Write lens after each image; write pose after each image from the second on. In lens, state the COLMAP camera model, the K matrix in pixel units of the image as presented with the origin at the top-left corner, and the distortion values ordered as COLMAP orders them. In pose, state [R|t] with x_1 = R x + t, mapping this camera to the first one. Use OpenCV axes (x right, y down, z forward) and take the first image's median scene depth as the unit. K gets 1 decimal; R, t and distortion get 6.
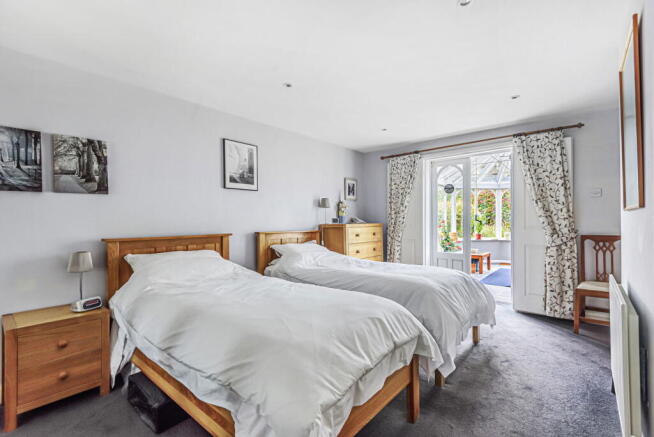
lens RADIAL K [[294.8, 0, 326.0], [0, 294.8, 223.0], [0, 0, 1]] dist [-0.000009, -0.000392]
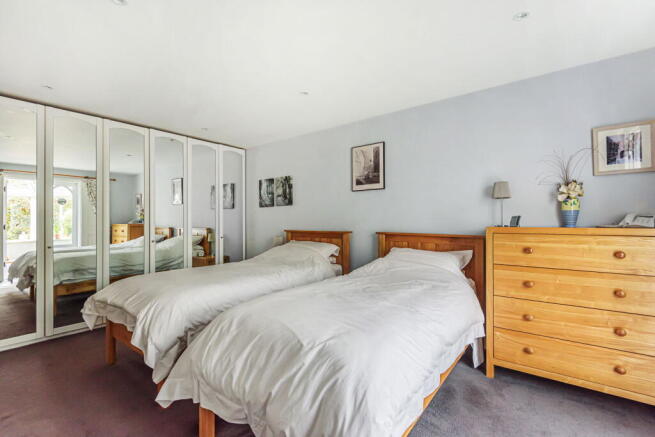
lens RADIAL K [[295.3, 0, 327.6], [0, 295.3, 216.2], [0, 0, 1]] dist [-0.000009, -0.000392]
pose [[0.041373, -0.003748, -0.999137, 0.758987], [-0.003208, 0.999987, -0.003884, -0.017132], [0.999139, 0.003366, 0.041361, 0.829692]]
